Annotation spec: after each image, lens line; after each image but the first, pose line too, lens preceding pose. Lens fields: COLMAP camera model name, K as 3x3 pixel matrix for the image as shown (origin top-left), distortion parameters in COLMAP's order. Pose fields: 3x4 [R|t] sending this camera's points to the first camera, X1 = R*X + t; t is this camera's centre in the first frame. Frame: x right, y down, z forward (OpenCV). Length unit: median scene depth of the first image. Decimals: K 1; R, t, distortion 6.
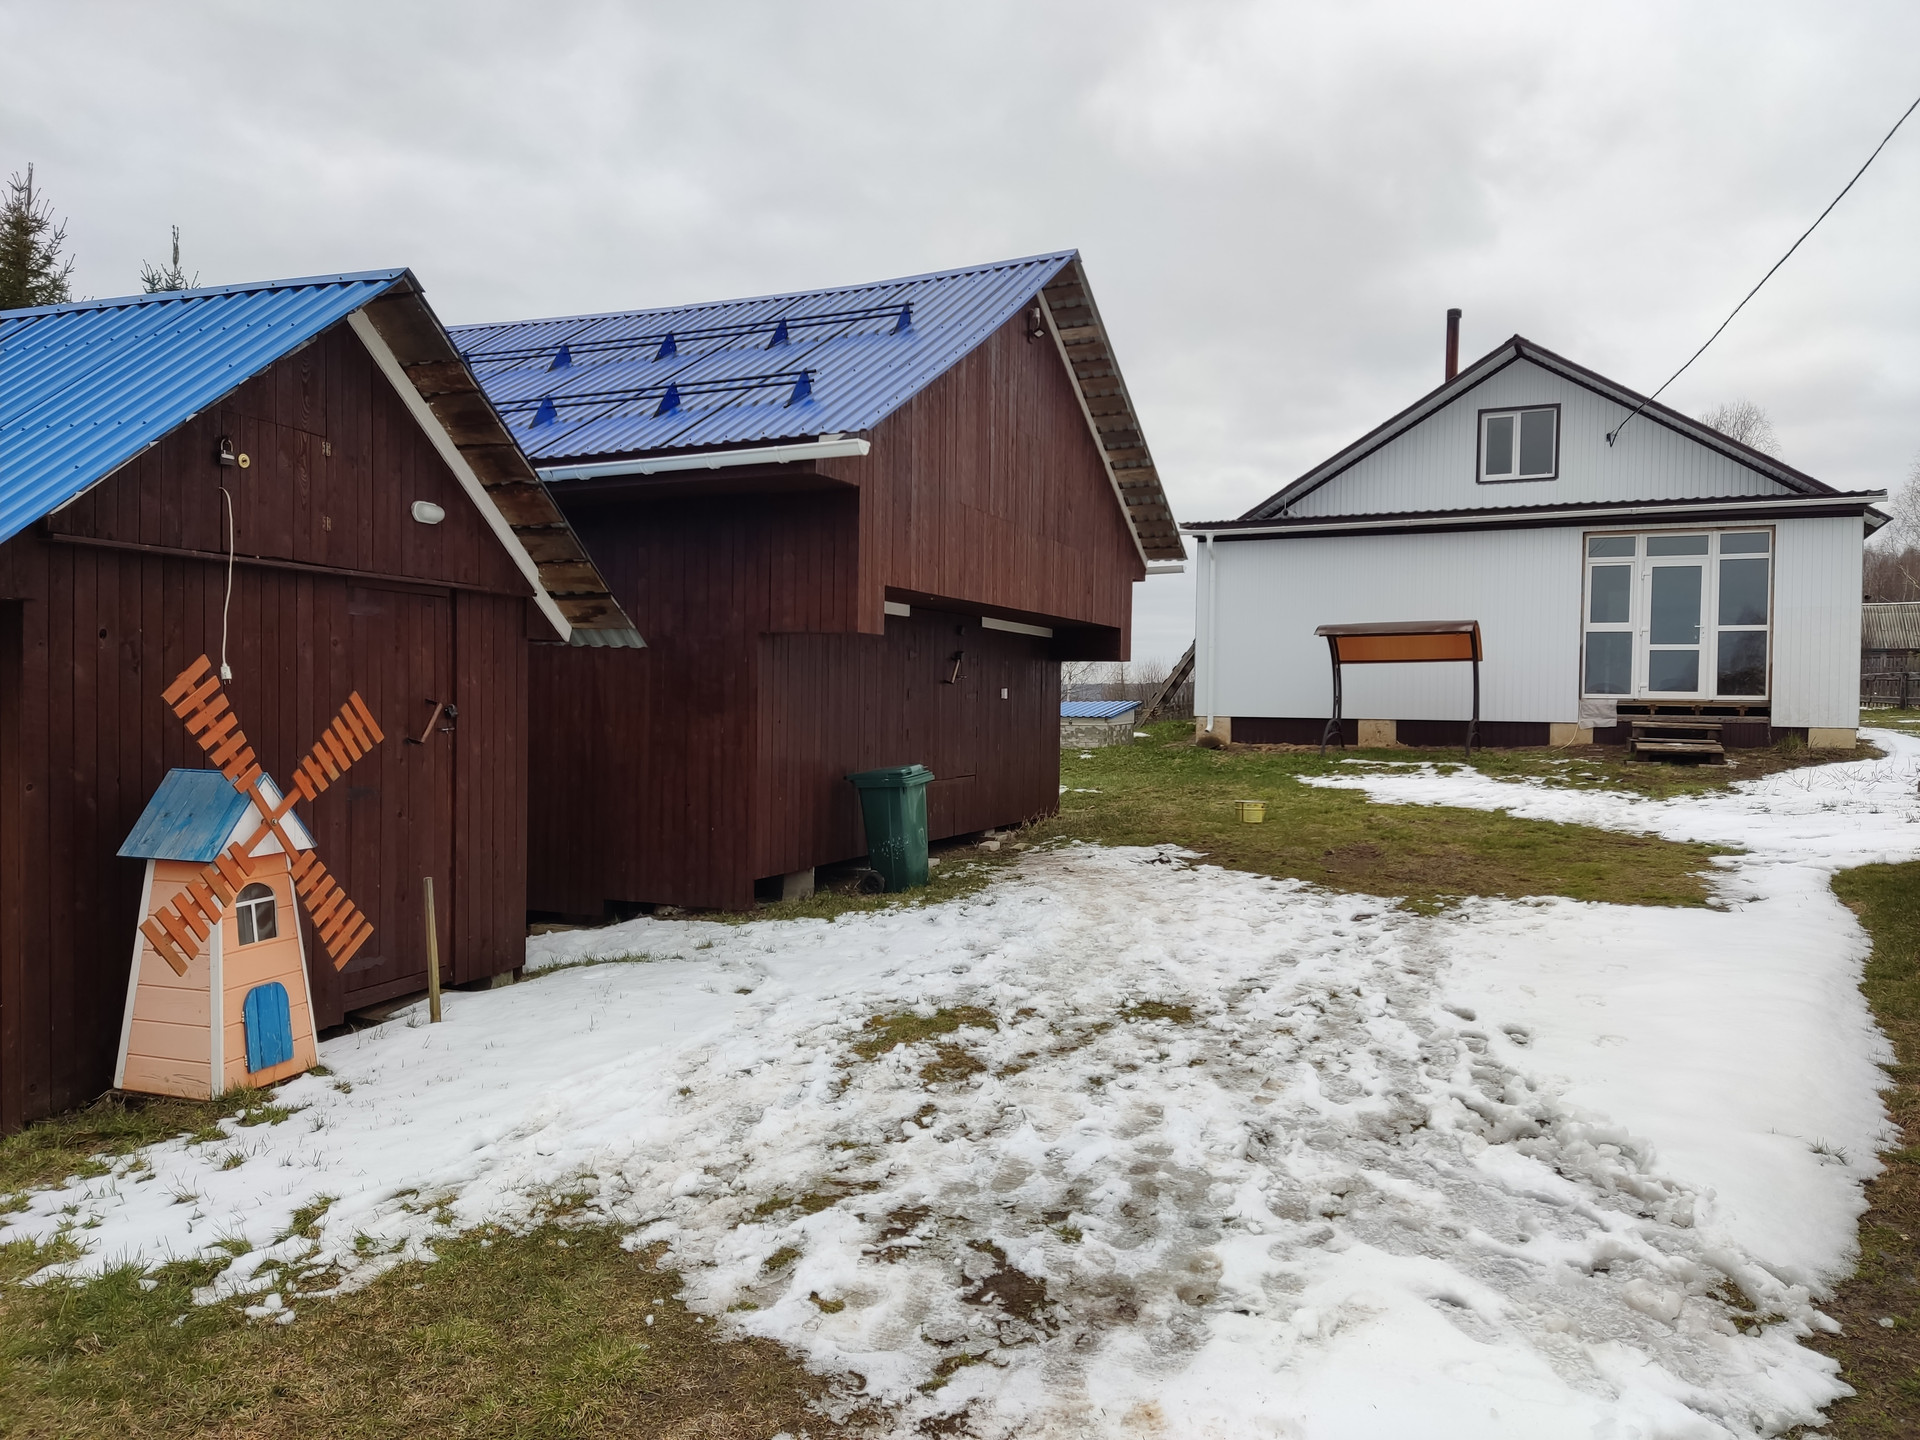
lens RADIAL K [[1400.4, 0, 953.9], [0, 1400.4, 731.2], [0, 0, 1]] dist [0.120092, -0.163686]
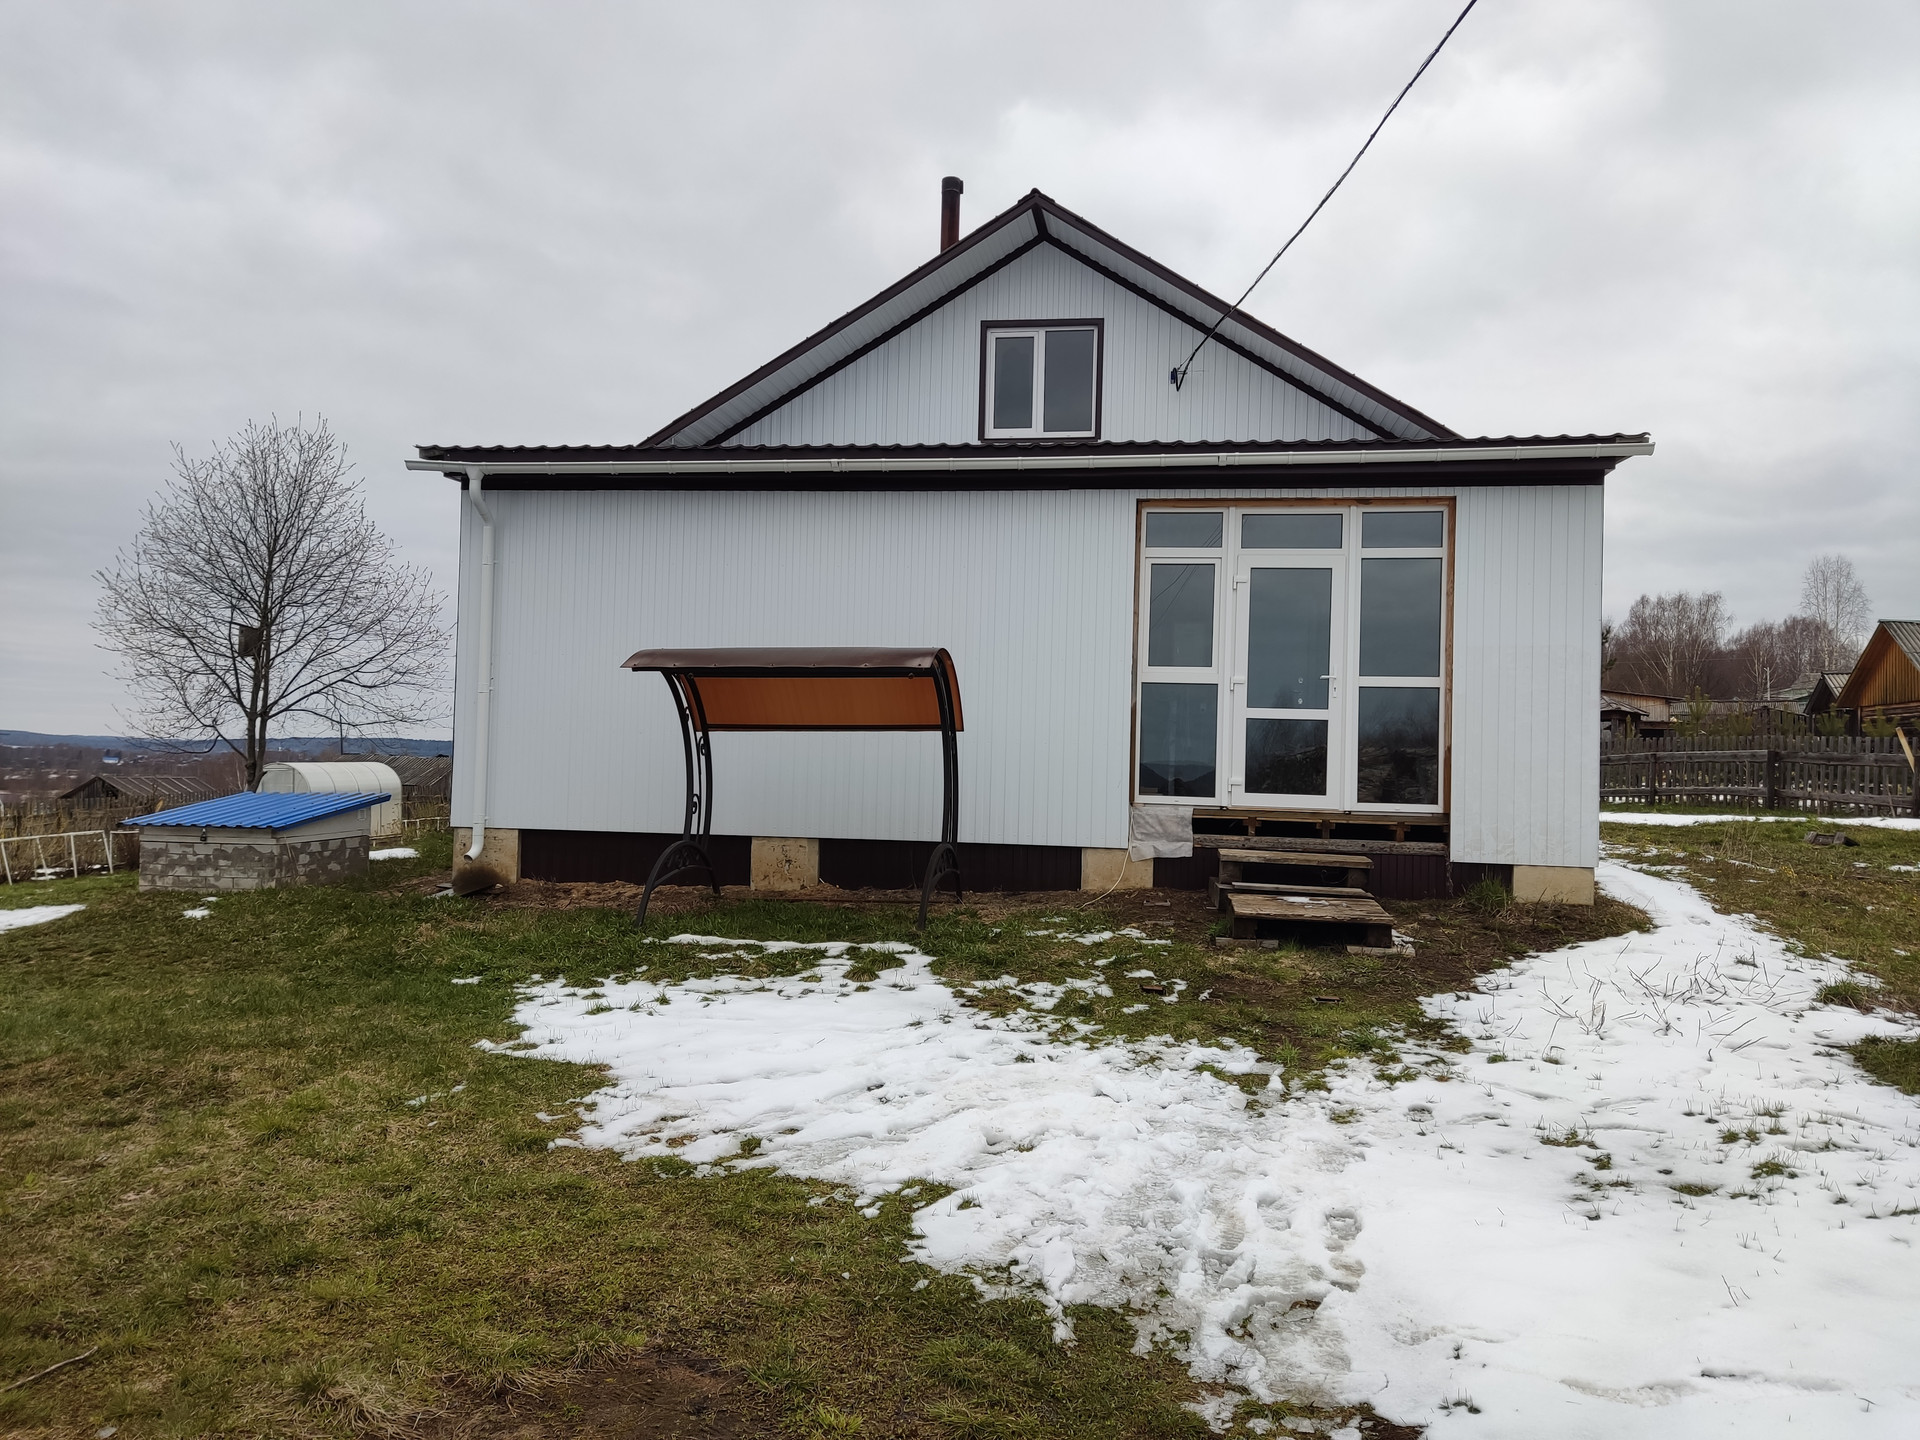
lens RADIAL K [[1398.8, 0, 966.6], [0, 1398.8, 729.3], [0, 0, 1]] dist [0.116607, -0.159494]
pose [[0.957043, 0.021302, 0.289161, 0.453357], [-0.007316, 0.998754, -0.049364, -0.049888], [-0.289852, 0.045129, 0.956007, 1.023670]]
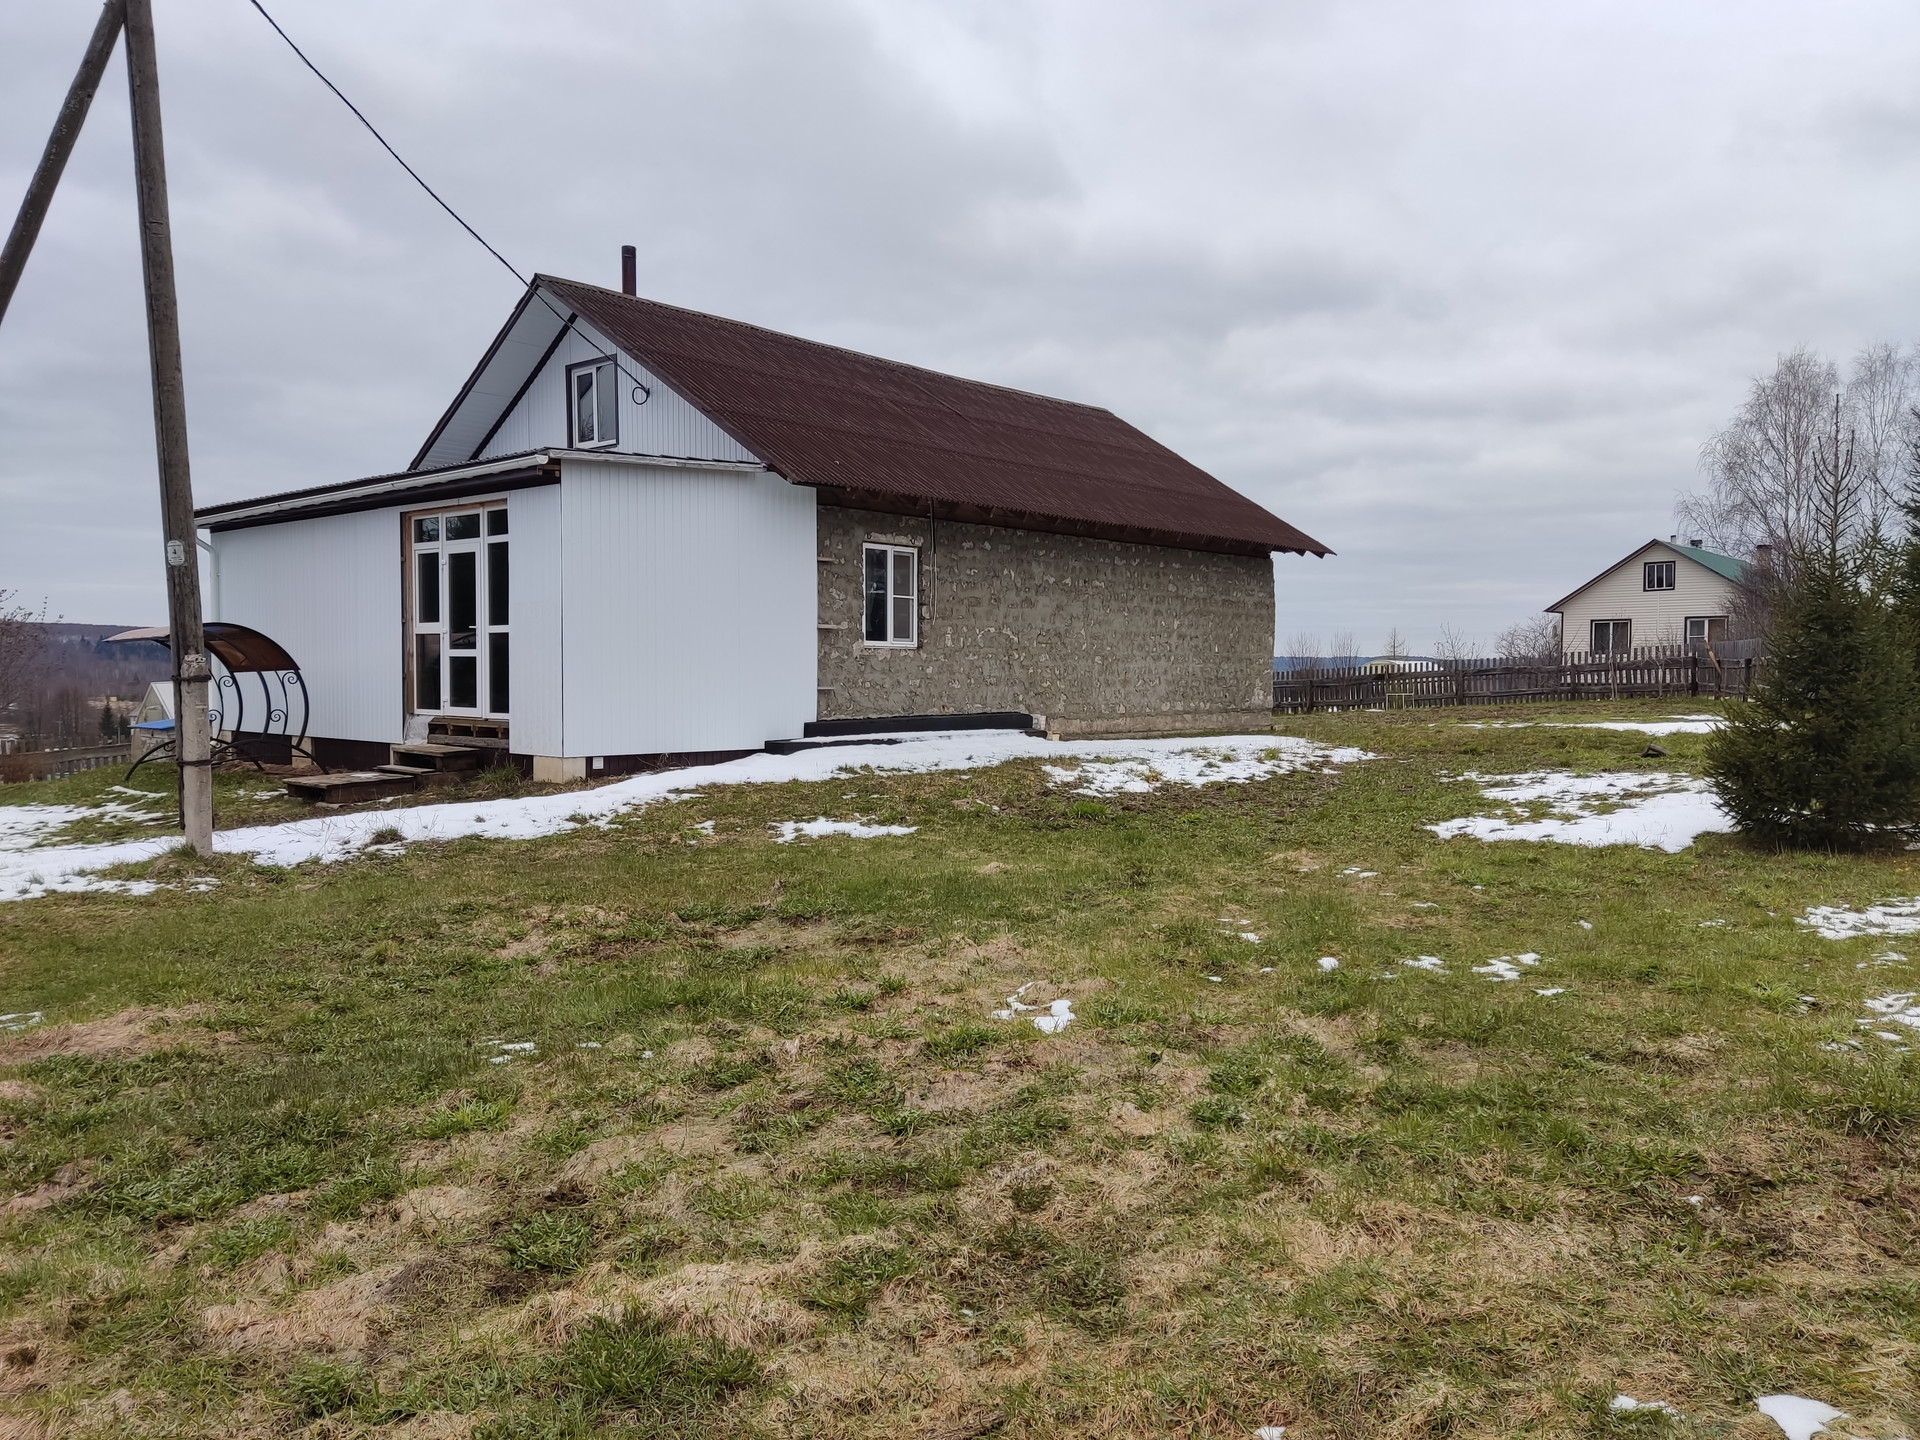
lens RADIAL K [[1398.8, 0, 966.6], [0, 1398.8, 729.3], [0, 0, 1]] dist [0.116607, -0.159494]
pose [[0.955366, 0.010111, -0.295252, 2.005941], [-0.005326, 0.999841, 0.017007, -0.060440], [0.295377, -0.014676, 0.955268, 0.625517]]
